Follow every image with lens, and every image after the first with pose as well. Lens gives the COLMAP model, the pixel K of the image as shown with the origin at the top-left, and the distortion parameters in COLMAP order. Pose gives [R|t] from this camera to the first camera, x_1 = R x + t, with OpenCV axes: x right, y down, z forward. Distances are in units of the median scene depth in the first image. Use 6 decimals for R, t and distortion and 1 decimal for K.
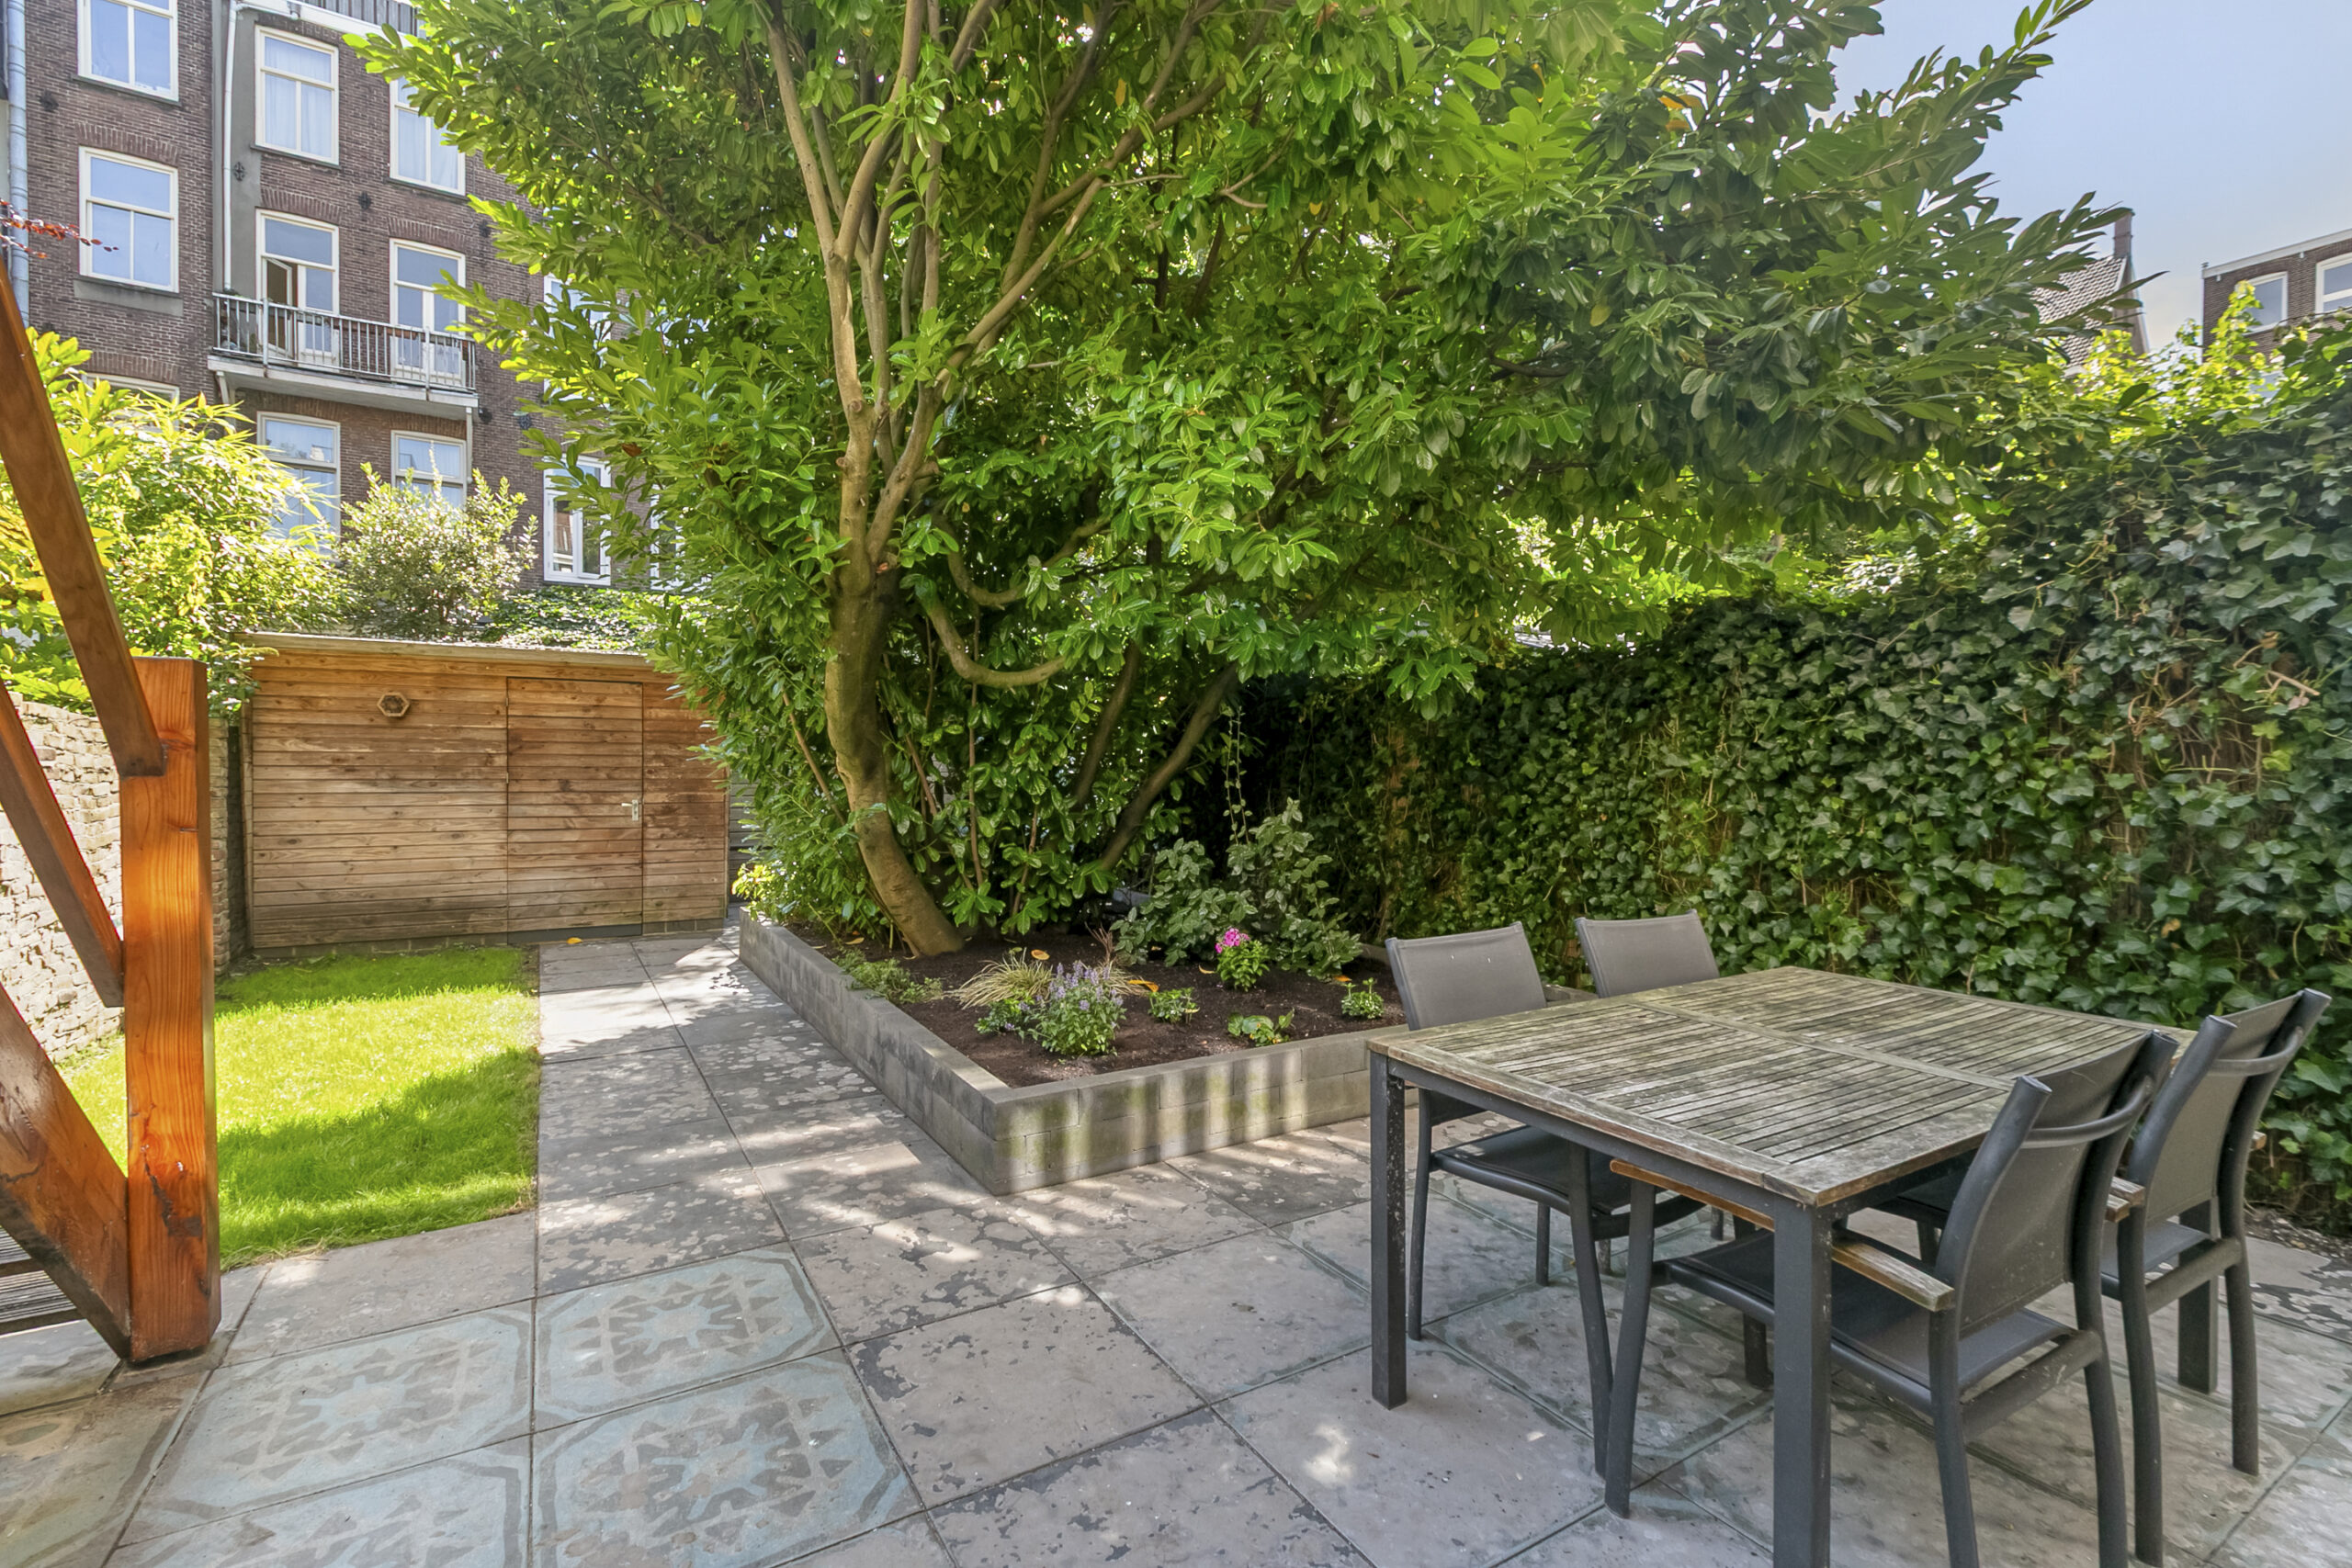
lens RADIAL K [[1044.8, 0, 1174.1], [0, 1044.8, 769.0], [0, 0, 1]] dist [-0.003308, 0.001975]
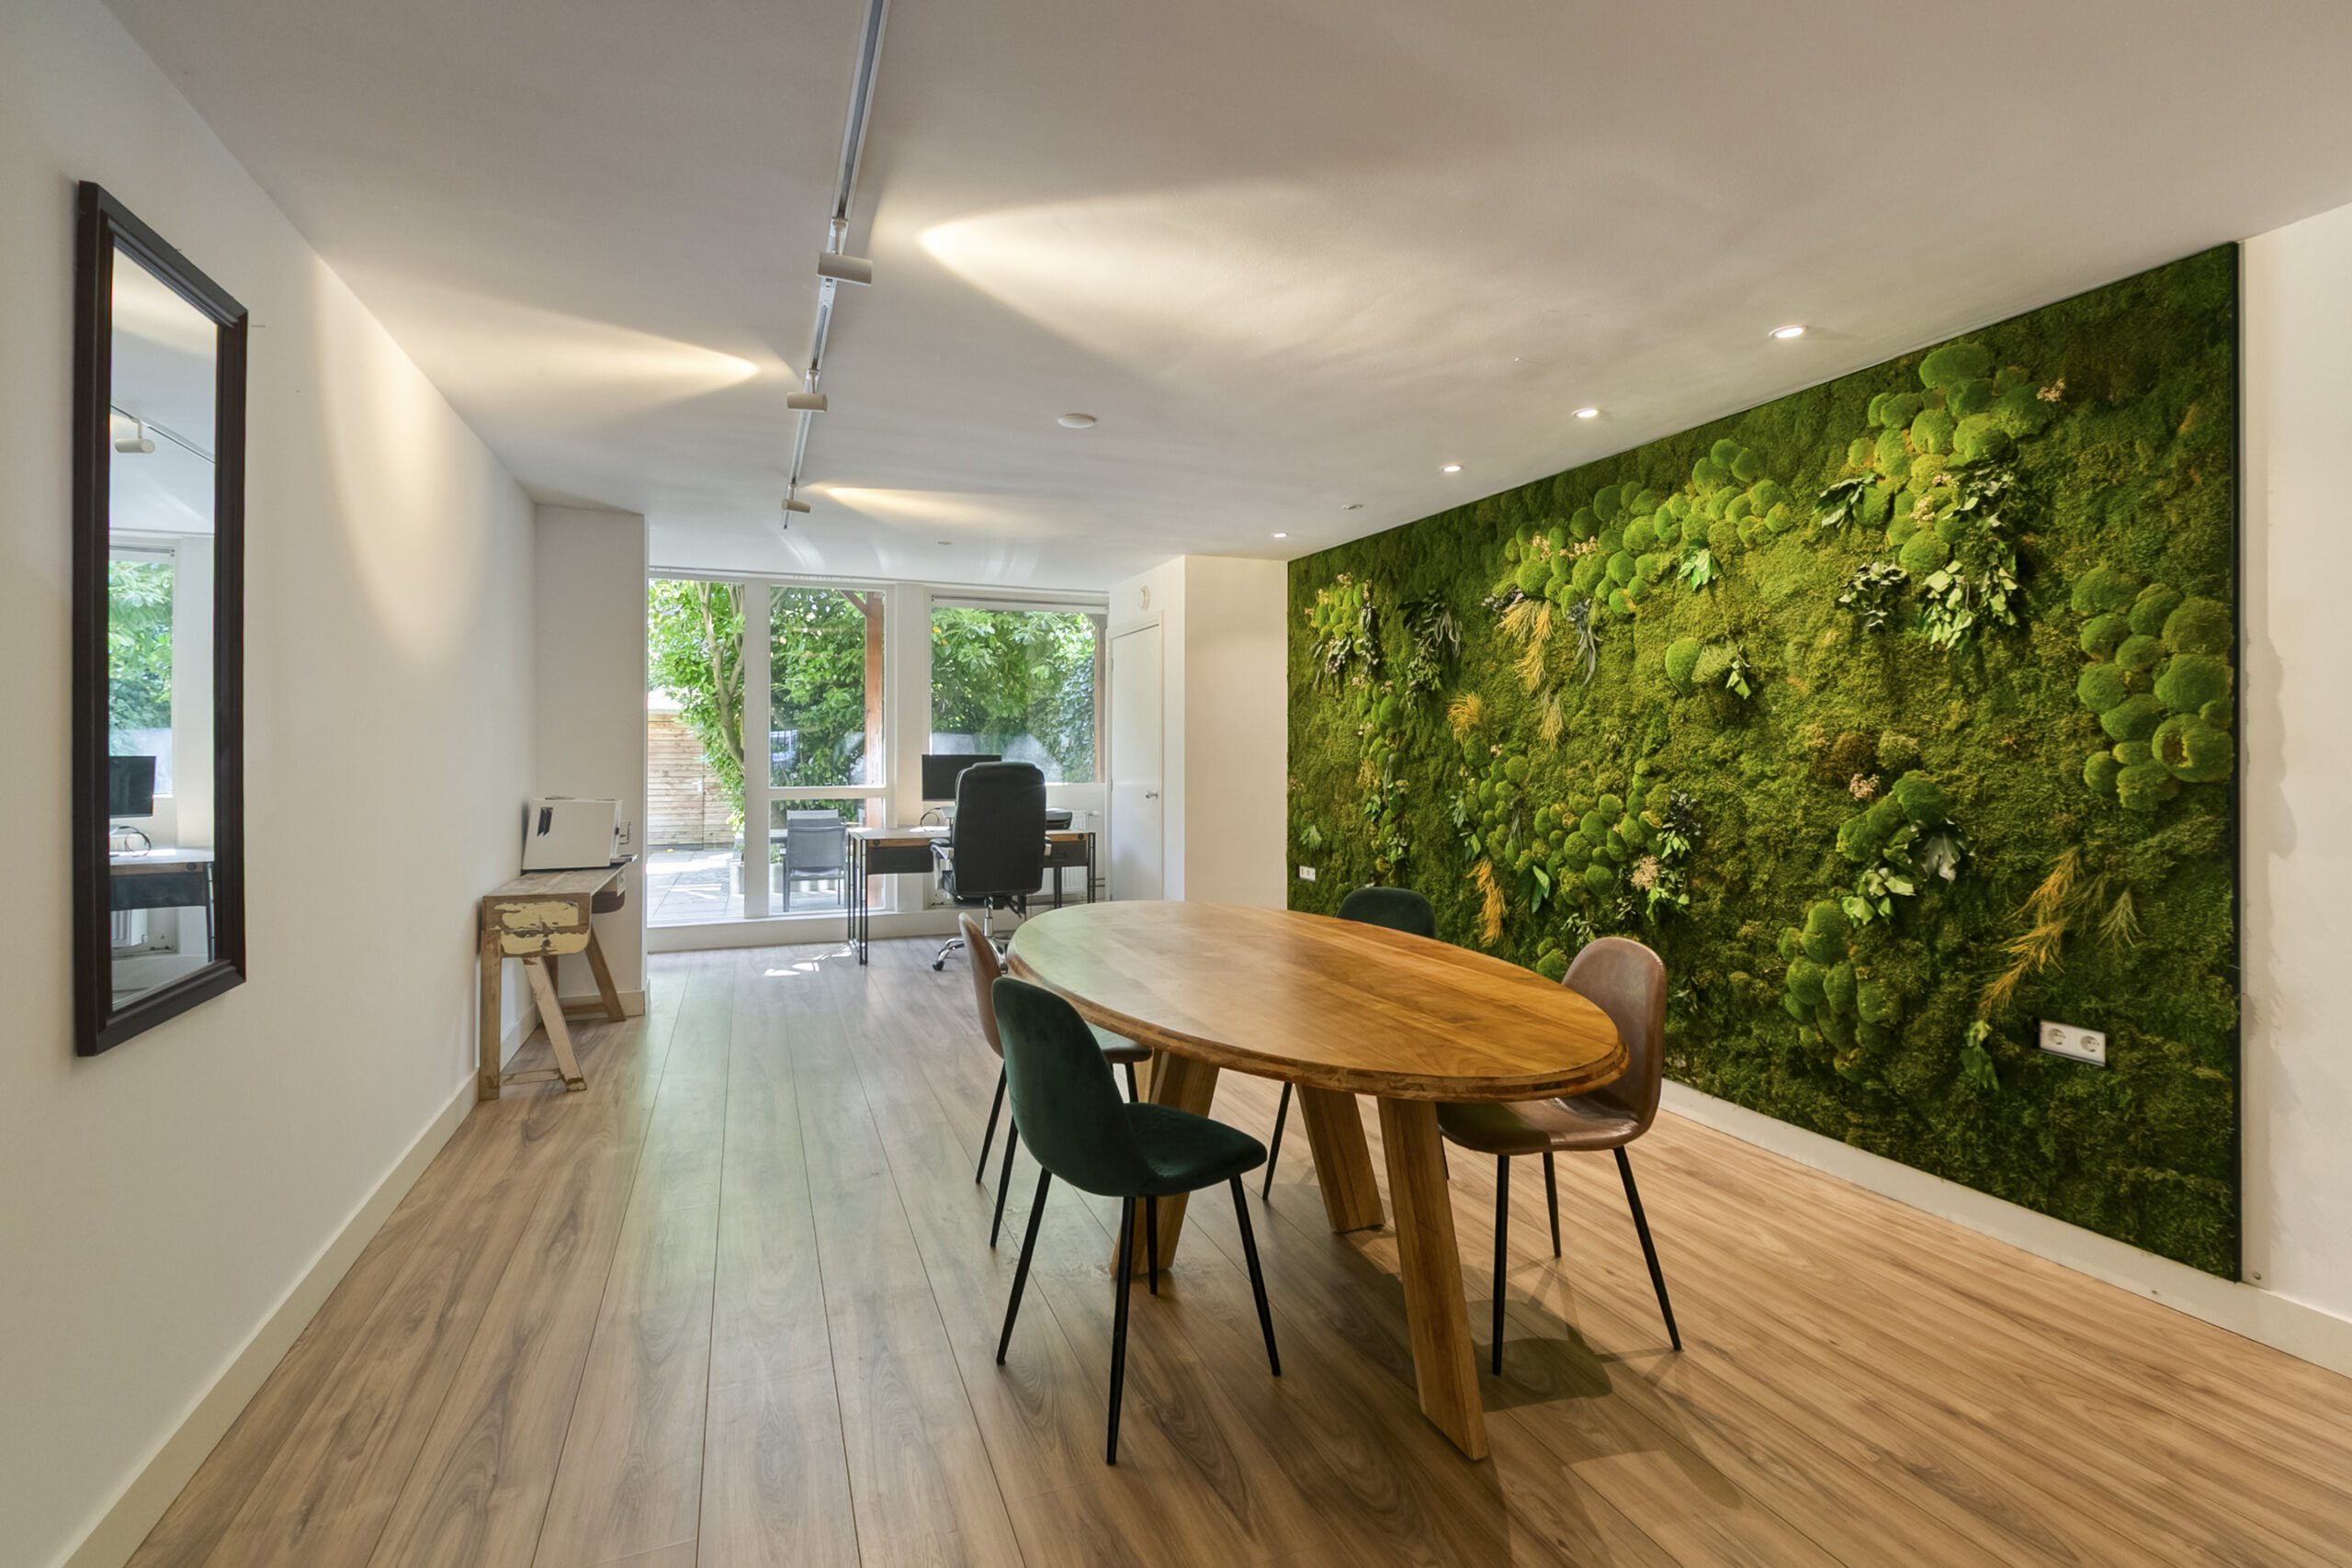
lens RADIAL K [[1102.0, 0, 1168.9], [0, 1102.0, 745.1], [0, 0, 1]] dist [-0.000573, -0.000099]
pose [[0.982601, -0.004990, -0.185662, 1.183441], [0.003136, 0.999942, -0.010275, -0.022278], [0.185702, 0.009514, 0.982560, -1.409315]]
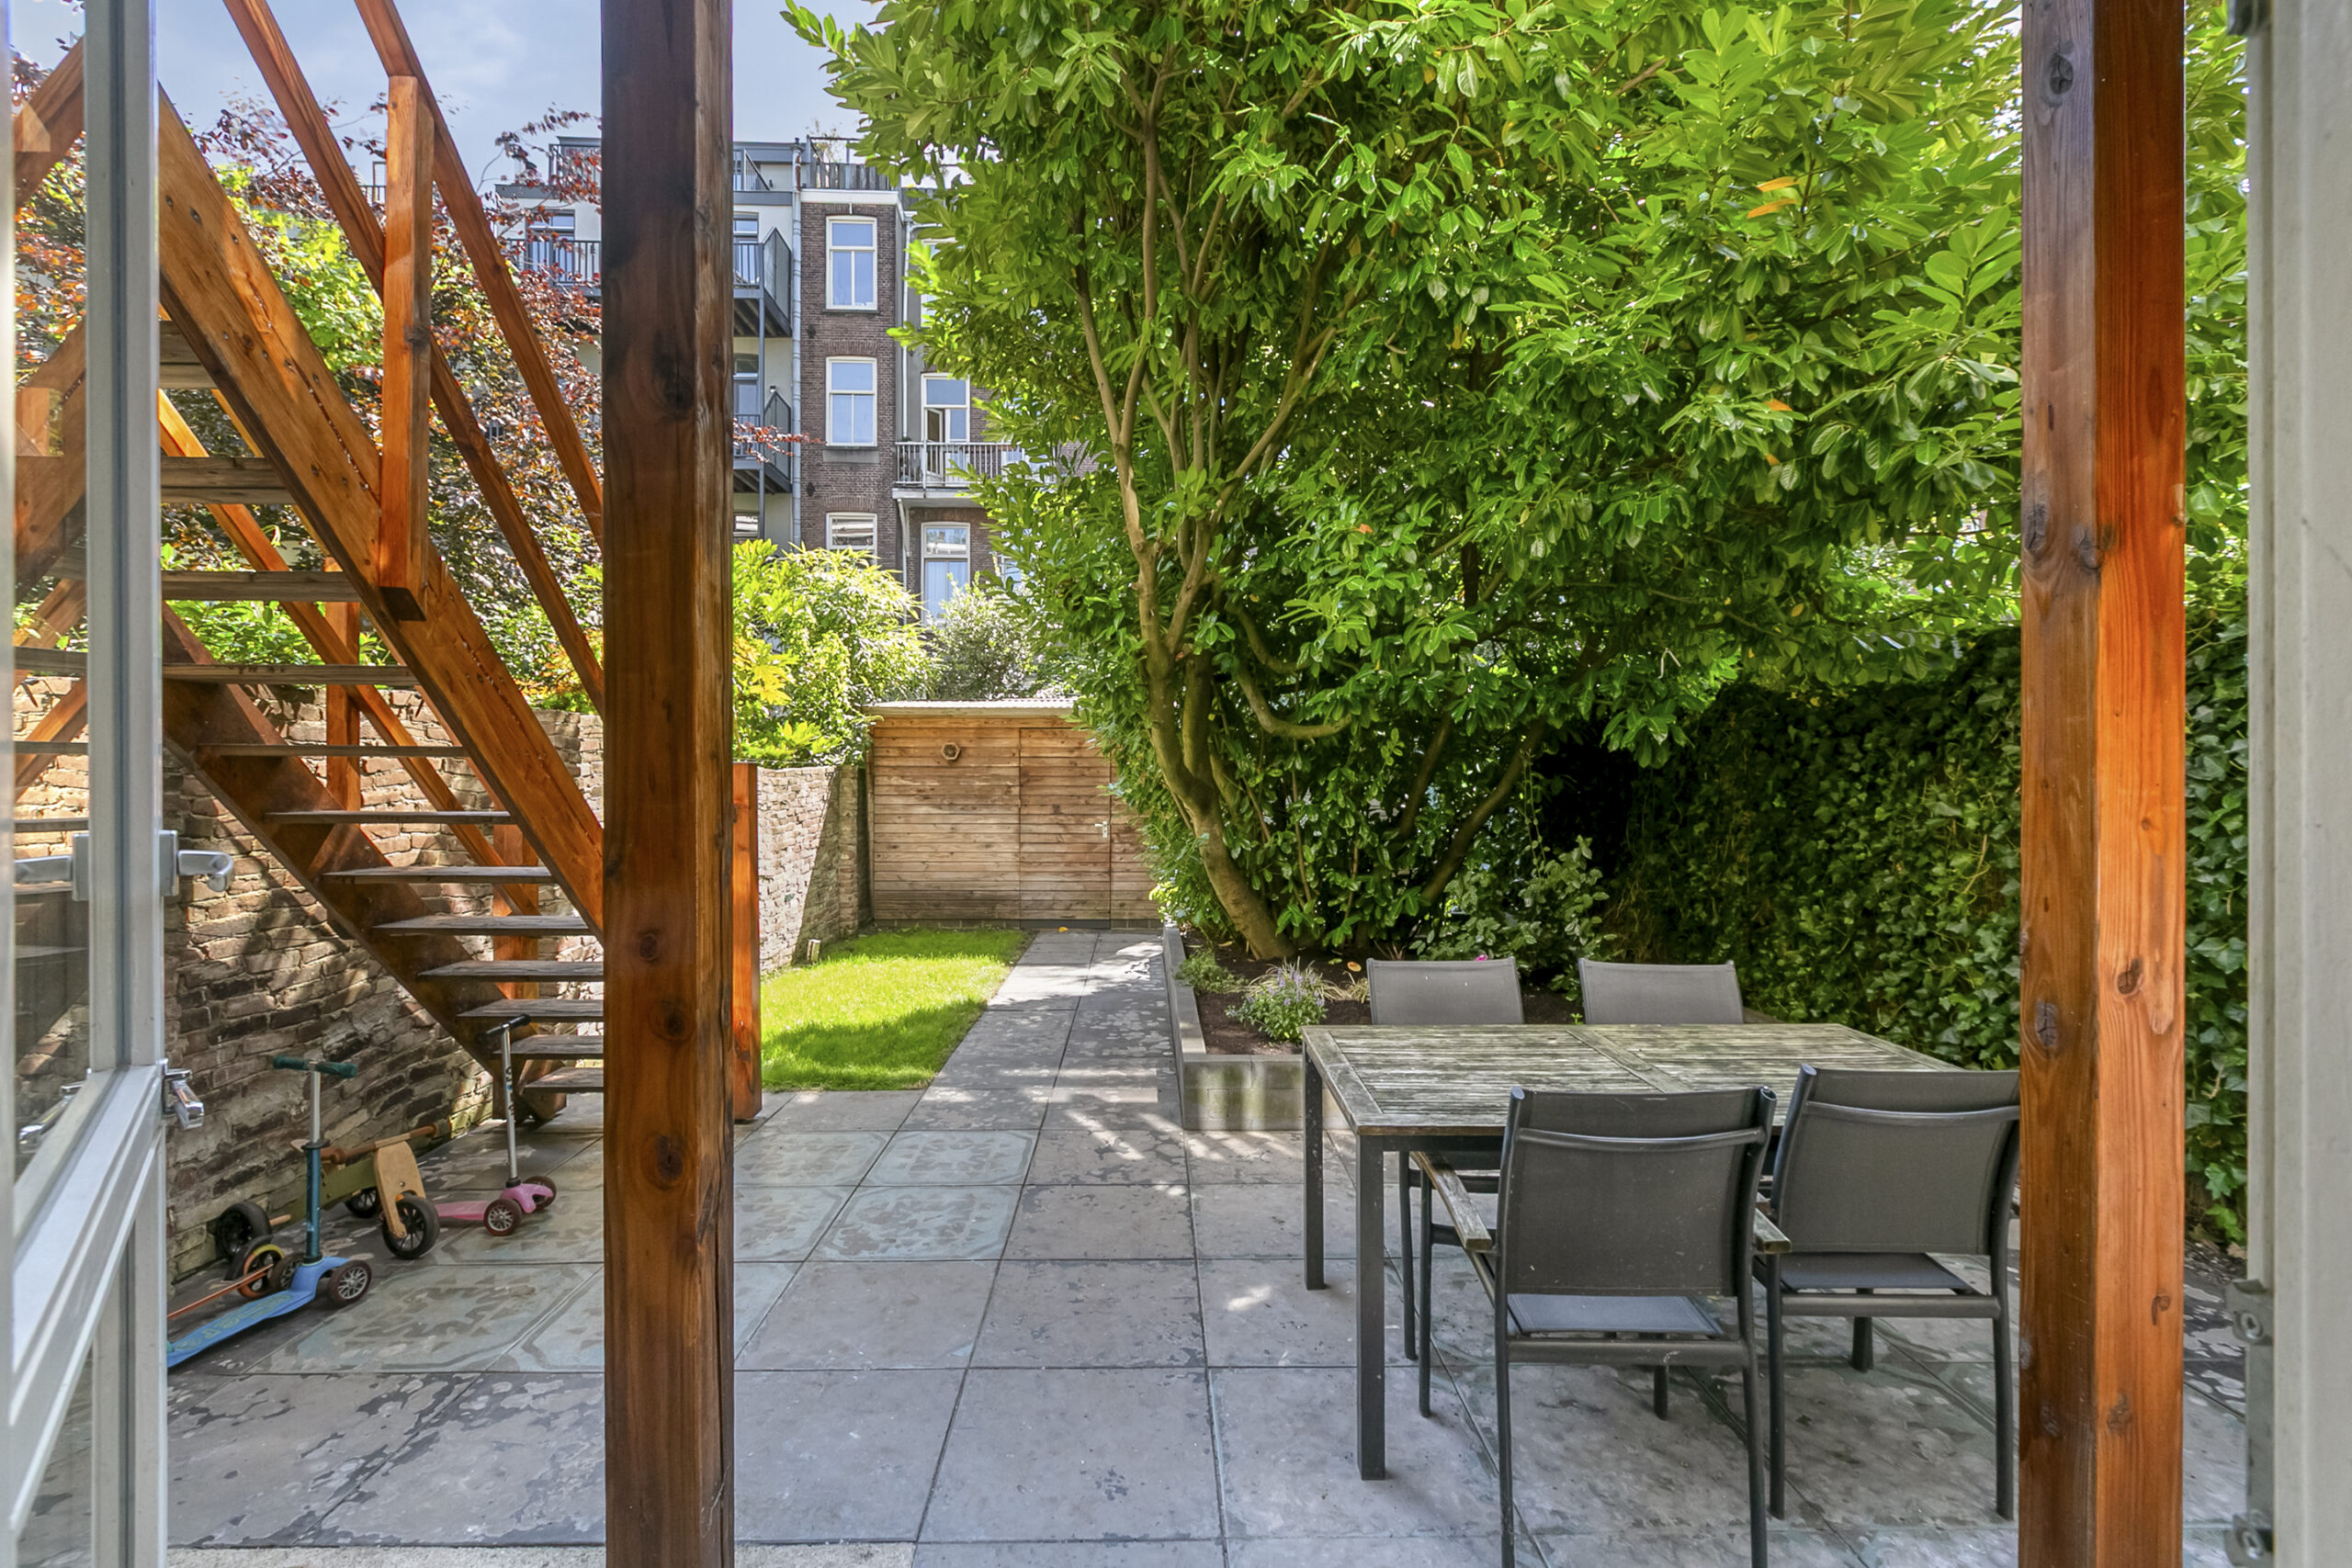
lens RADIAL K [[1076.3, 0, 1168.4], [0, 1076.3, 771.6], [0, 0, 1]] dist [-0.002829, 0.000233]
pose [[0.865870, -0.004919, -0.500244, 0.324802], [0.000546, 0.999960, -0.008887, -0.030159], [0.500268, 0.007421, 0.865839, -0.149519]]
